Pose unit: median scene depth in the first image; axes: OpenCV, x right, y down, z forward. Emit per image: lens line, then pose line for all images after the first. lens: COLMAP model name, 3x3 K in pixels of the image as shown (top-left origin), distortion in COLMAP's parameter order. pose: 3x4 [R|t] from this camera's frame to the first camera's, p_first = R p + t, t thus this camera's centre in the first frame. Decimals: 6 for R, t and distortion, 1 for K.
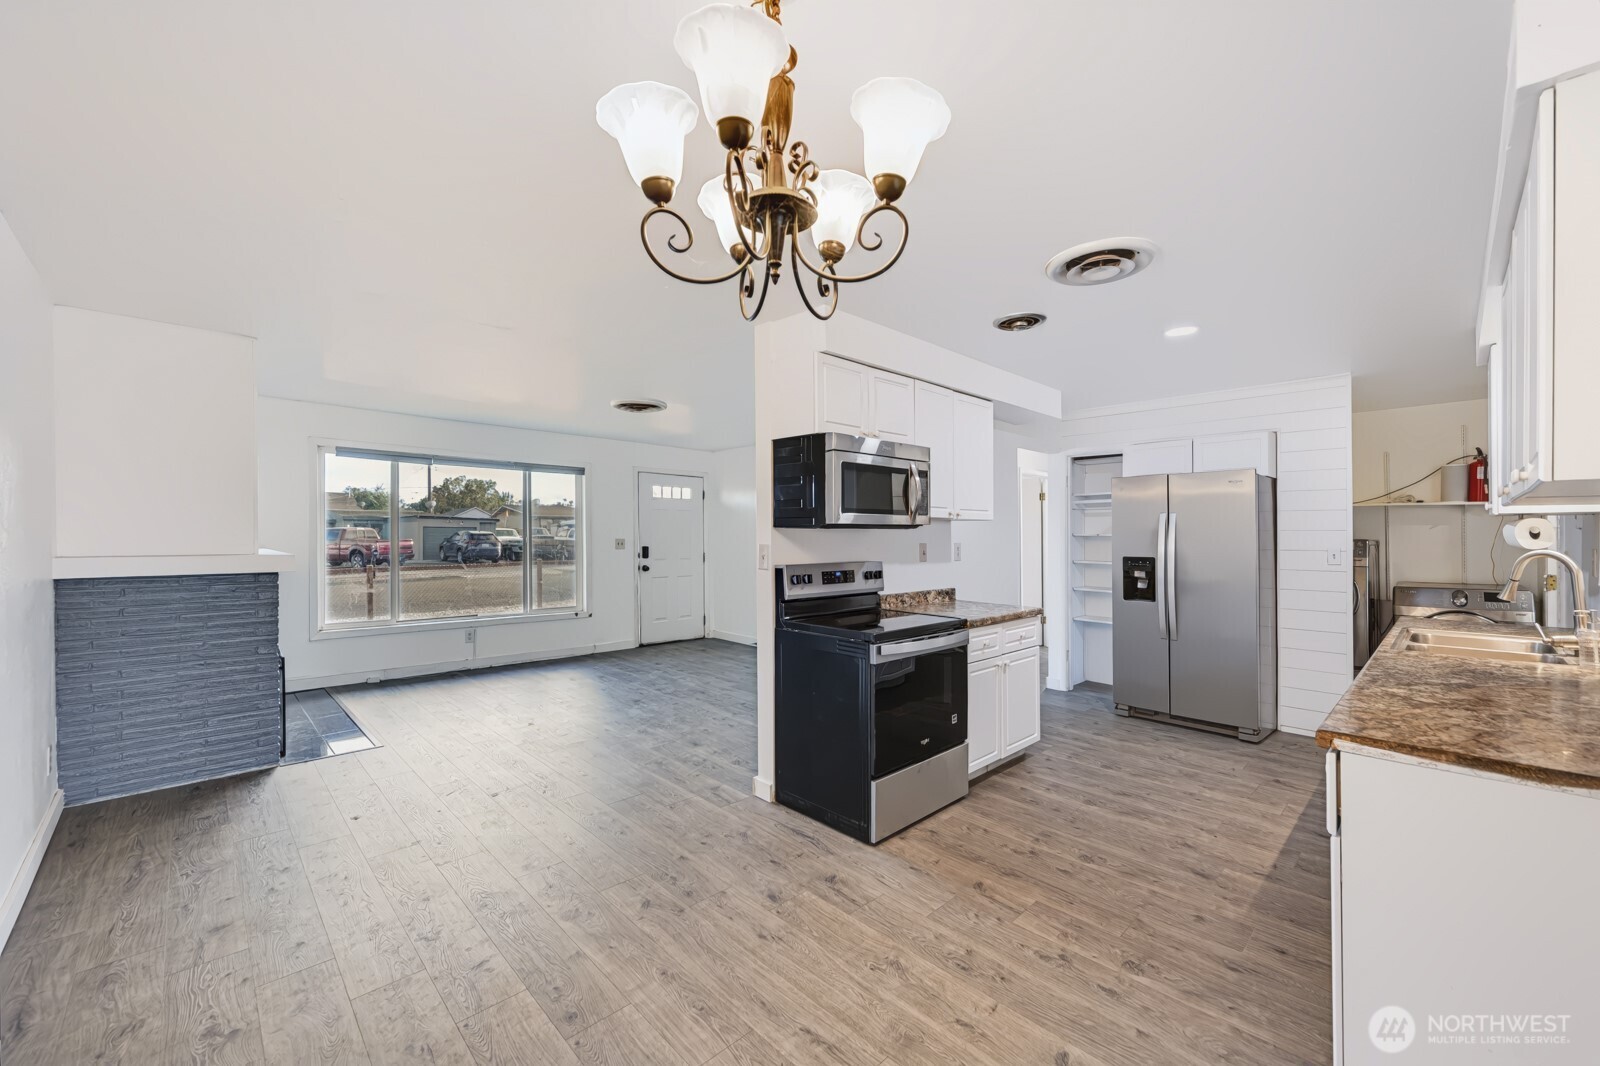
lens RADIAL K [[638.6, 0, 808.6], [0, 638.6, 533.3], [0, 0, 1]] dist [-0.001407, -0.000200]
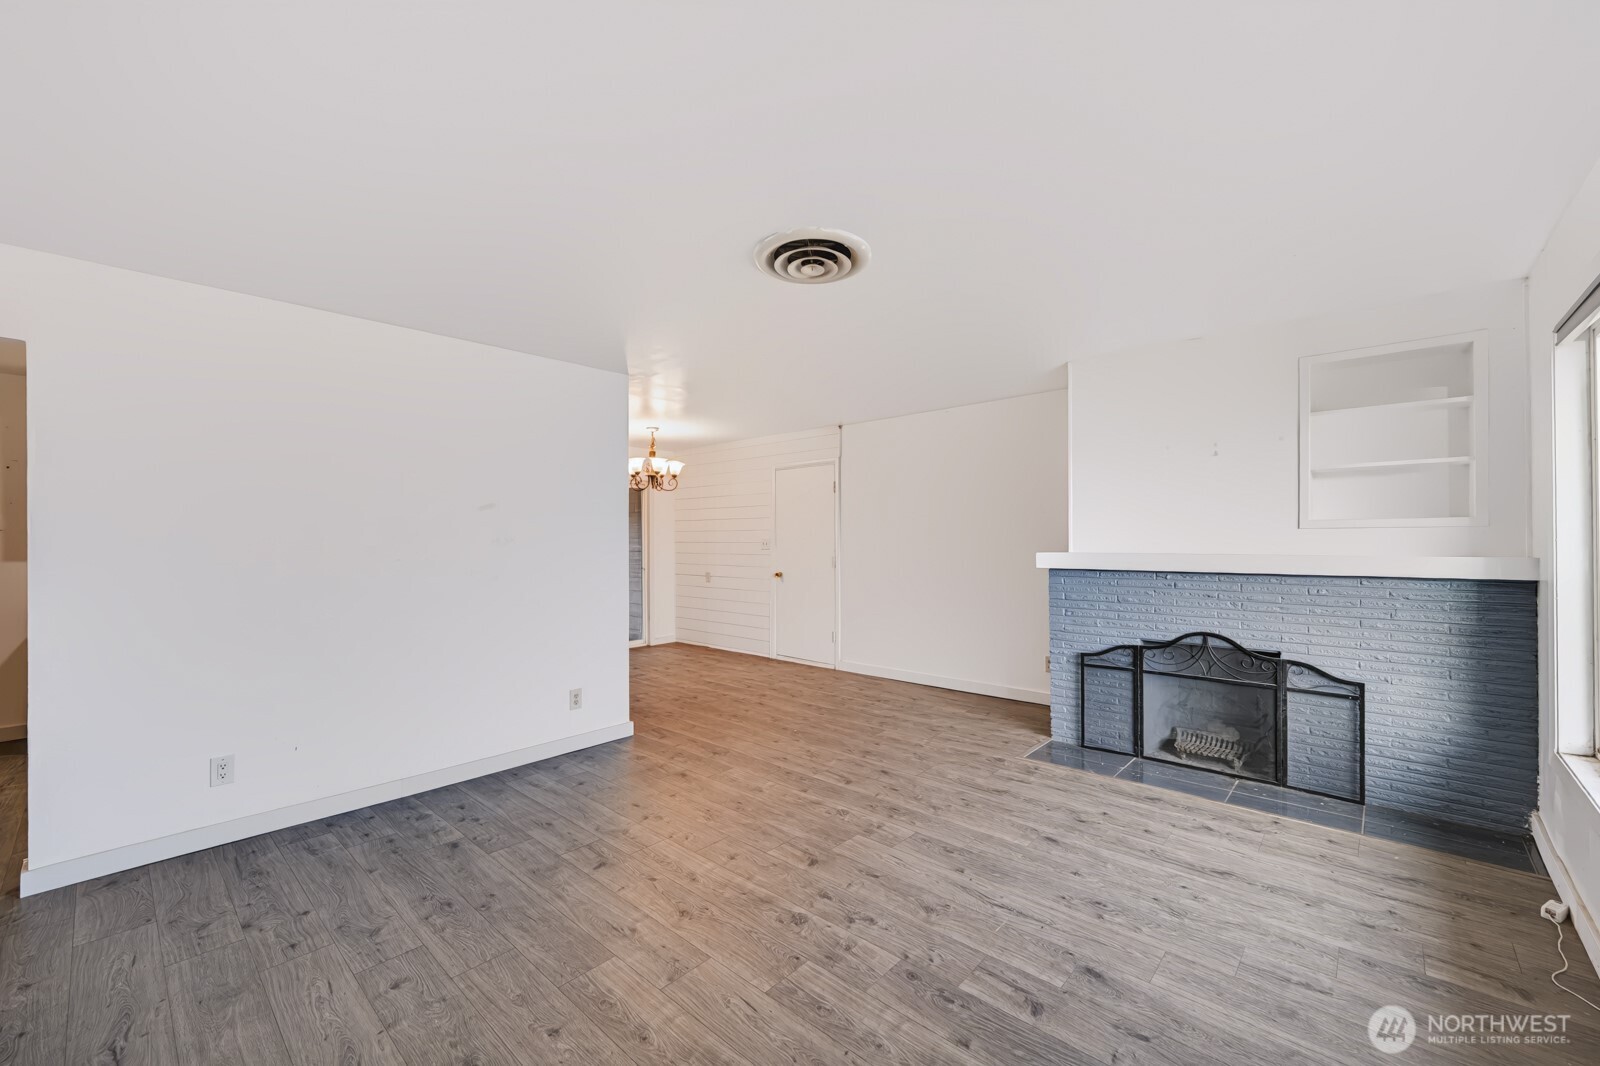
lens RADIAL K [[638.6, 0, 809.1], [0, 638.6, 538.2], [0, 0, 1]] dist [-0.001407, -0.000200]
pose [[-0.998072, 0.001370, -0.062059, -0.362844], [0.001362, 0.999999, 0.000167, 0.007889], [0.062059, 0.000083, -0.998072, 2.313499]]
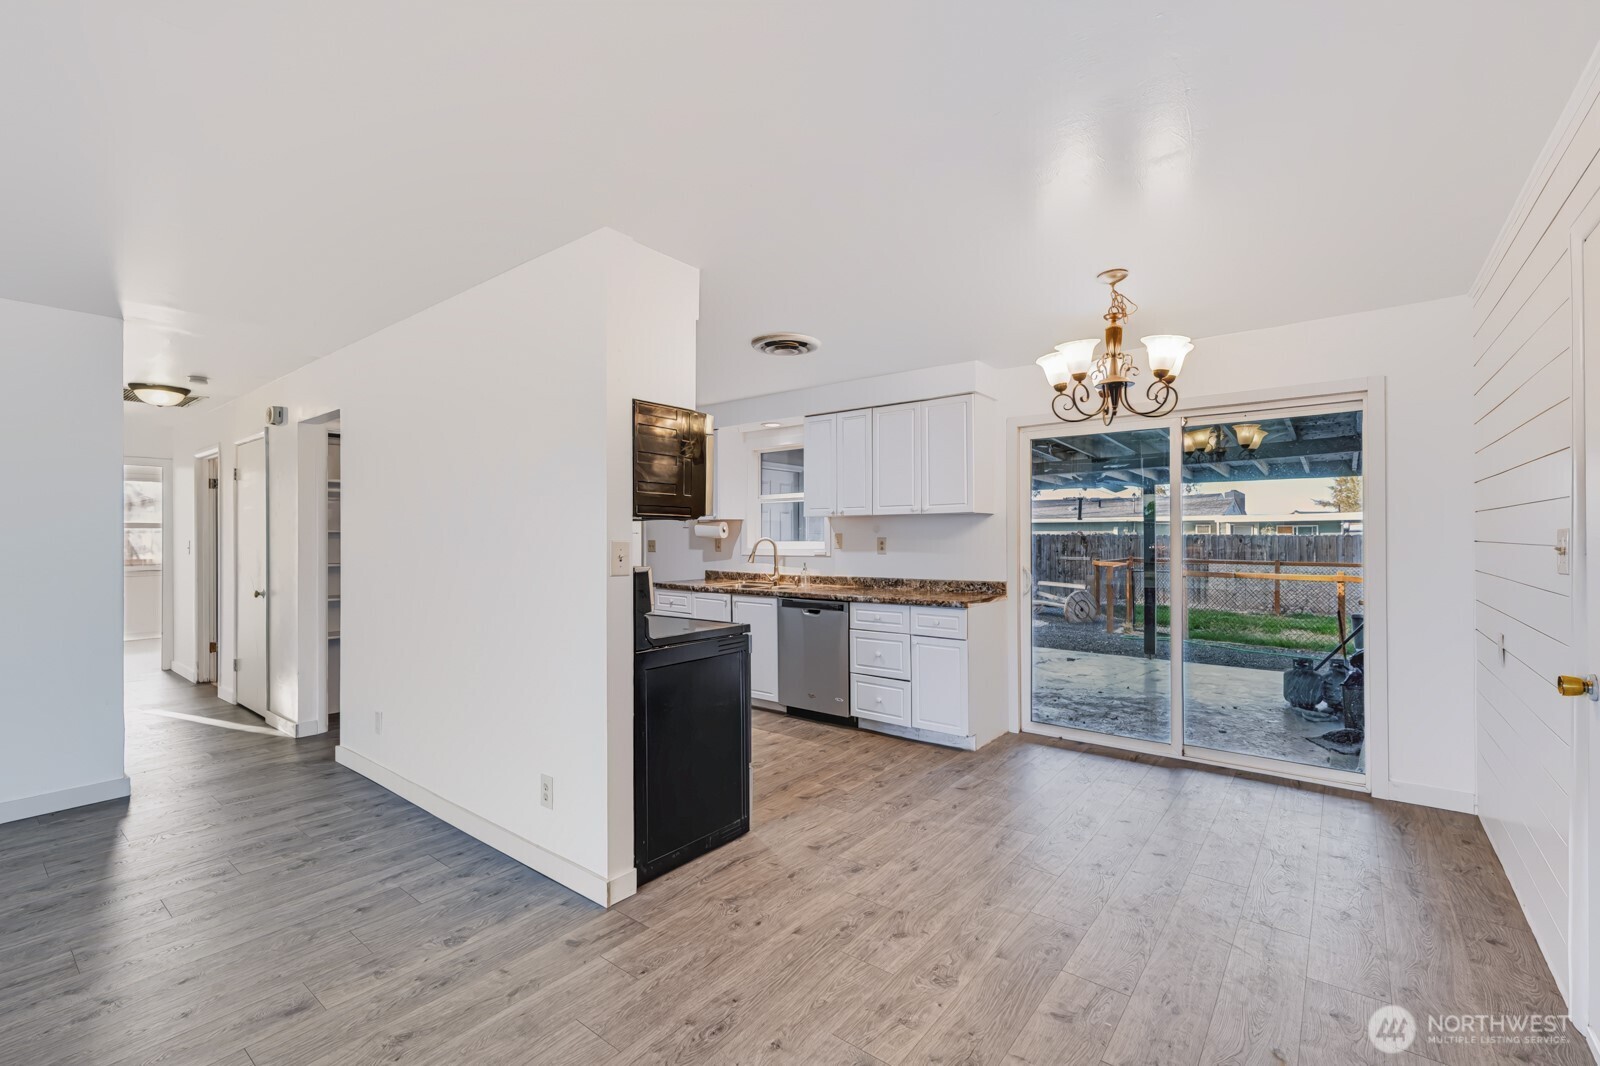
lens RADIAL K [[690.6, 0, 802.2], [0, 690.6, 546.7], [0, 0, 1]] dist [0.002899, 0.000298]
pose [[-0.126212, -0.019161, 0.991818, -0.835633], [0.003235, 0.999800, 0.019727, 0.009569], [-0.991998, 0.005698, -0.126124, 0.879393]]
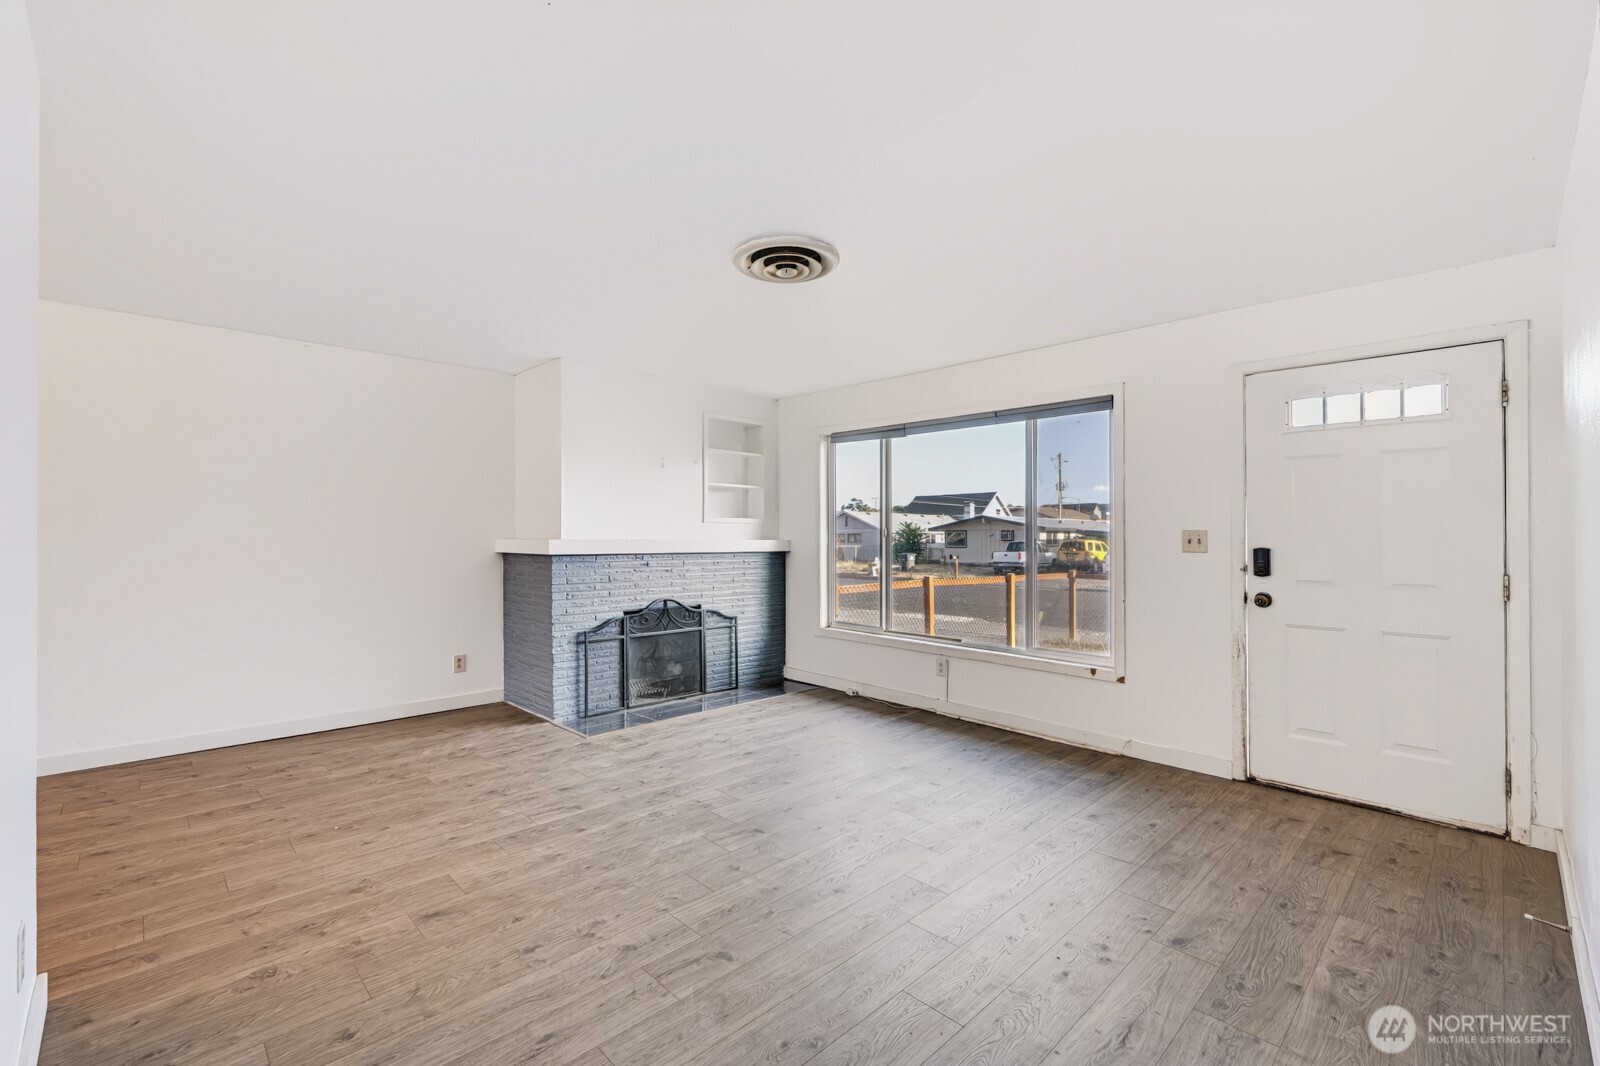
lens RADIAL K [[690.6, 0, 796.9], [0, 690.6, 531.5], [0, 0, 1]] dist [0.002899, 0.000298]
pose [[-0.006472, -0.013568, -0.999887, 0.461948], [-0.004818, 0.999897, -0.013537, 0.037755], [0.999967, 0.004730, -0.006536, 1.587400]]
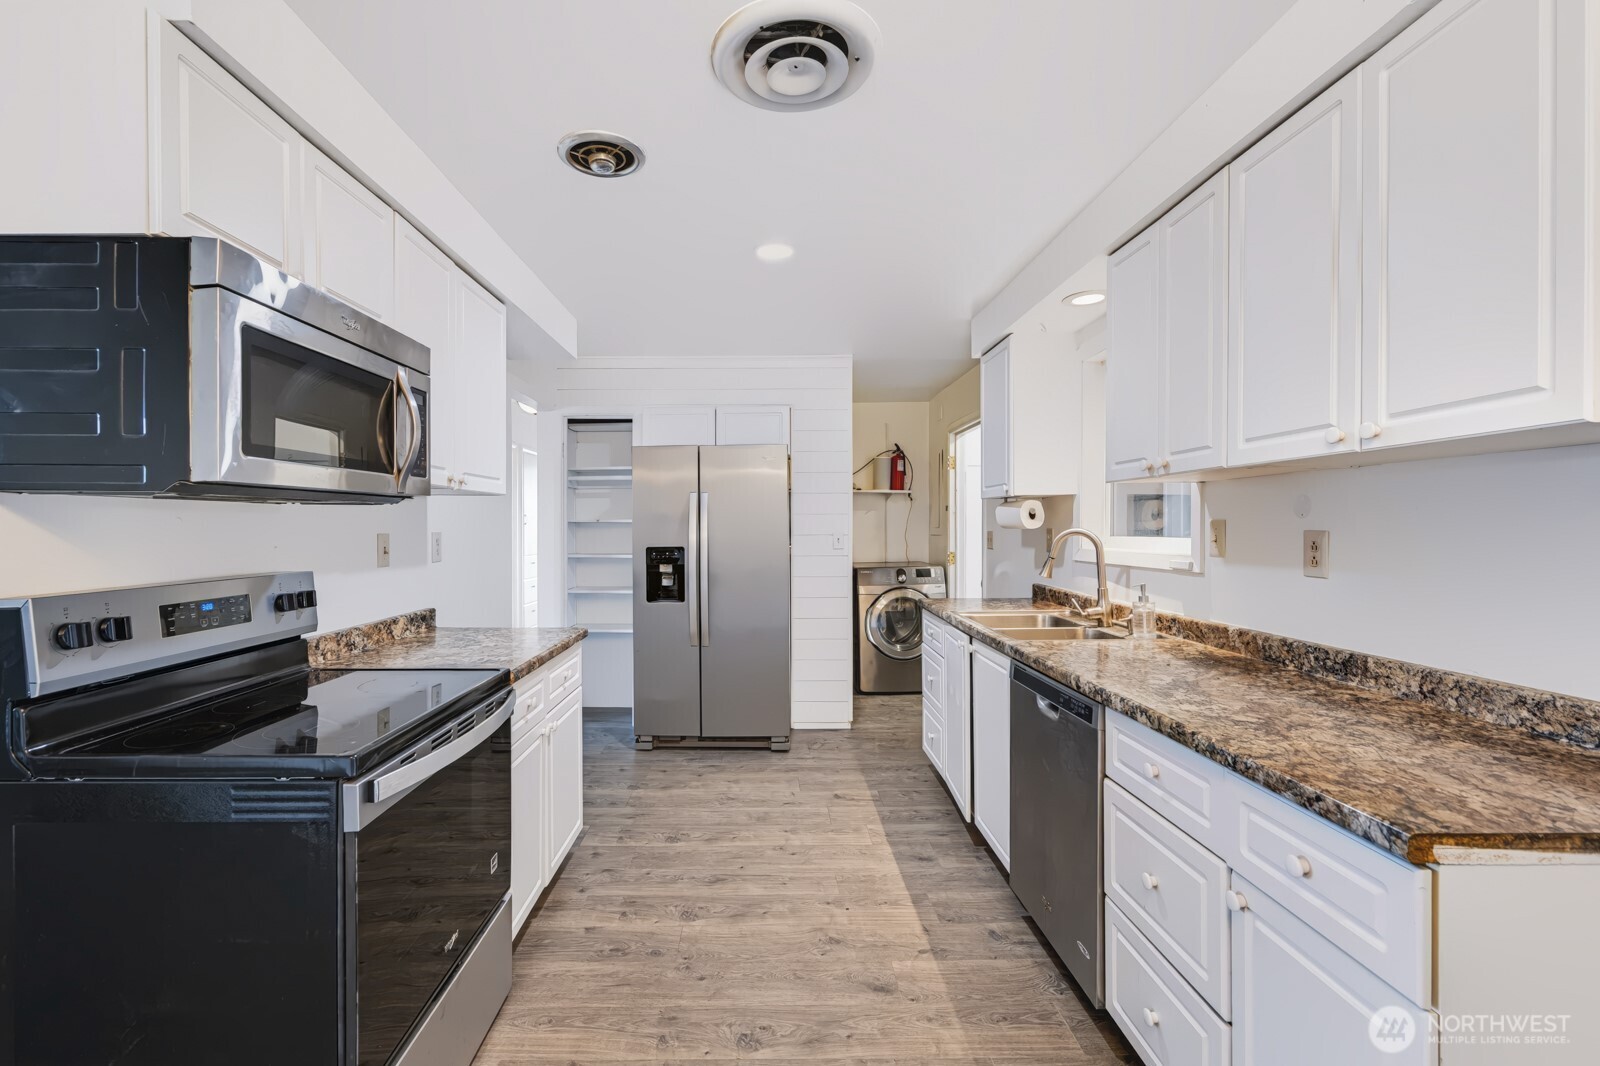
lens RADIAL K [[690.6, 0, 756.1], [0, 690.6, 525.3], [0, 0, 1]] dist [0.002899, 0.000298]
pose [[0.709129, -0.005674, 0.705056, -0.019438], [0.007908, 0.999969, 0.000093, 0.012426], [-0.705035, 0.005510, 0.709152, 0.422125]]
